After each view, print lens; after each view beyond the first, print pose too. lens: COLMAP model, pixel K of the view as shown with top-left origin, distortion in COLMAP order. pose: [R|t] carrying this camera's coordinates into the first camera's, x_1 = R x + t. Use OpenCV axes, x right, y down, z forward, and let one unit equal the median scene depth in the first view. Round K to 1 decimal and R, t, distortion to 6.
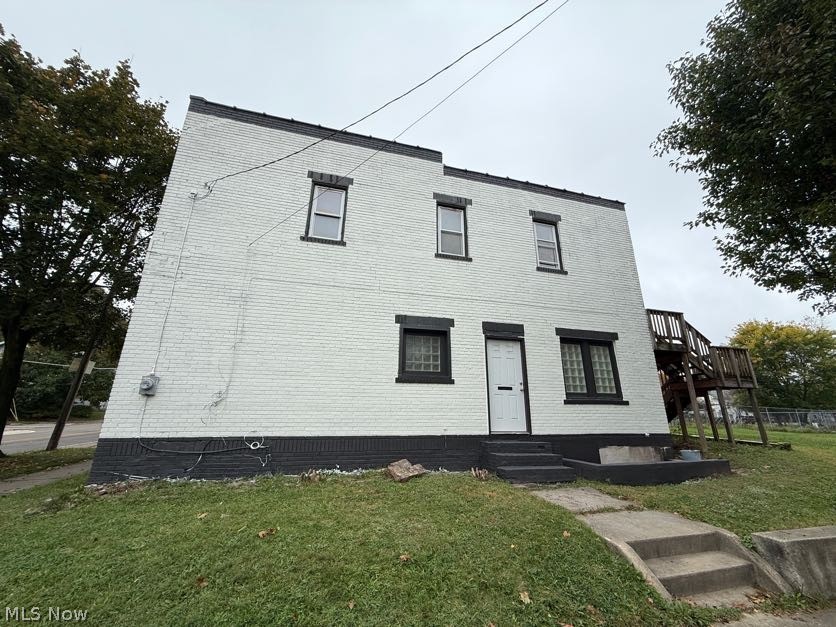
lens RADIAL K [[330.6, 0, 415.1], [0, 330.6, 311.7], [0, 0, 1]] dist [-0.001323, 0.000078]
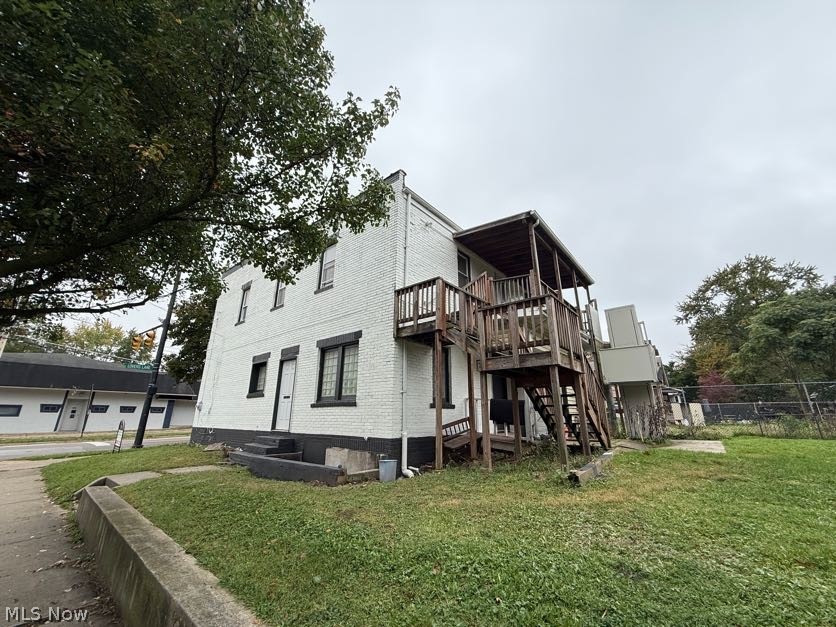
lens RADIAL K [[330.6, 0, 415.1], [0, 330.6, 311.7], [0, 0, 1]] dist [-0.001323, 0.000078]
pose [[0.573604, -0.258517, -0.777269, 1.697817], [0.241506, 0.960087, -0.141097, 0.215134], [0.782722, -0.106781, 0.613143, 0.633013]]
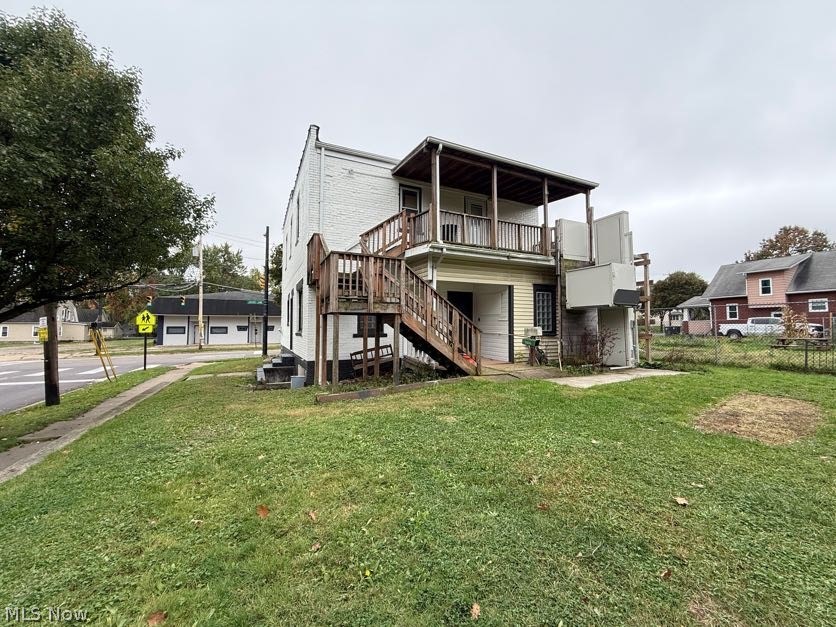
lens RADIAL K [[330.6, 0, 415.1], [0, 330.6, 311.7], [0, 0, 1]] dist [-0.001323, 0.000078]
pose [[0.183868, -0.063199, -0.980917, 2.154223], [0.291250, 0.956621, -0.007041, 0.357758], [0.938811, -0.284398, 0.194299, 1.298953]]
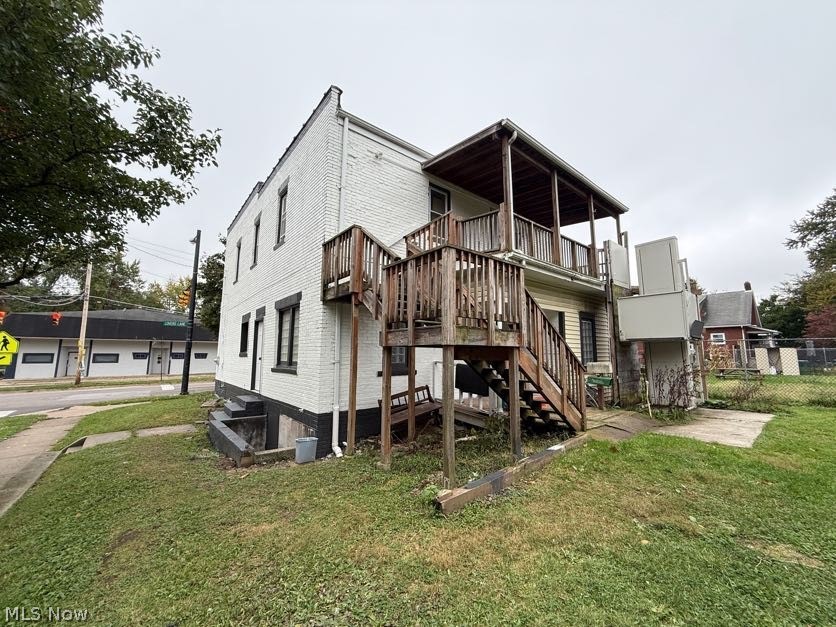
lens RADIAL K [[330.6, 0, 415.1], [0, 330.6, 311.7], [0, 0, 1]] dist [-0.001323, 0.000078]
pose [[0.408632, -0.131089, -0.903236, 1.736154], [0.269351, 0.962876, -0.017888, 0.242277], [0.872049, -0.235979, 0.428771, 1.026285]]
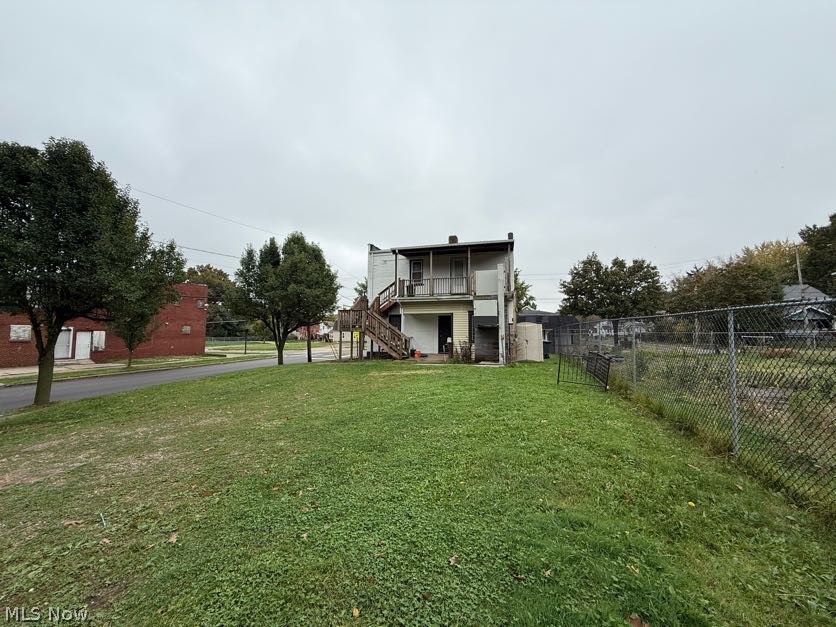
lens RADIAL K [[330.6, 0, 415.1], [0, 330.6, 311.7], [0, 0, 1]] dist [-0.001323, 0.000078]
pose [[-0.516110, -0.072591, -0.853440, 3.013093], [0.239282, 0.944511, -0.225041, 0.807978], [0.822420, -0.320359, -0.470102, 2.835267]]
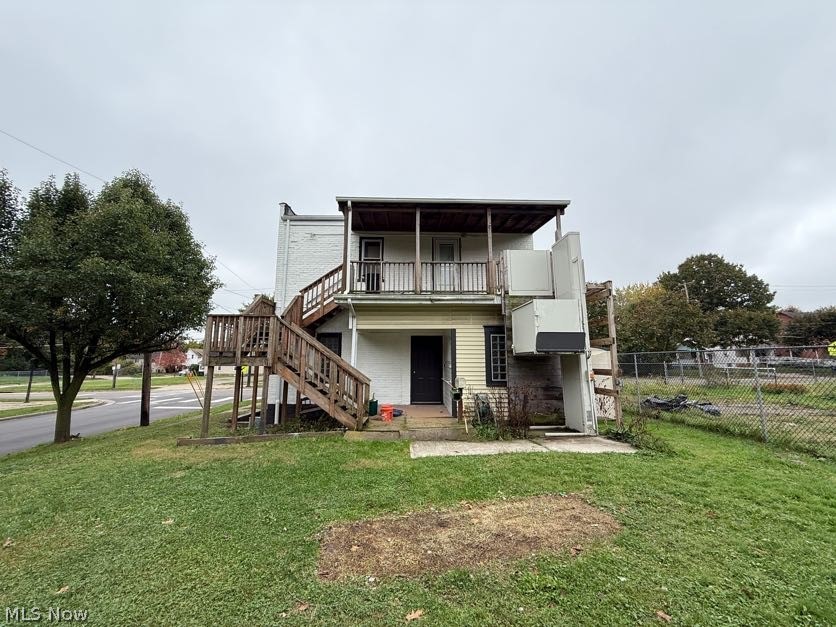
lens RADIAL K [[330.6, 0, 415.1], [0, 330.6, 311.7], [0, 0, 1]] dist [-0.001323, 0.000078]
pose [[-0.226389, -0.164199, -0.960097, 2.125392], [0.281118, 0.932730, -0.225806, 0.536010], [0.932588, -0.321020, -0.165000, 2.050814]]
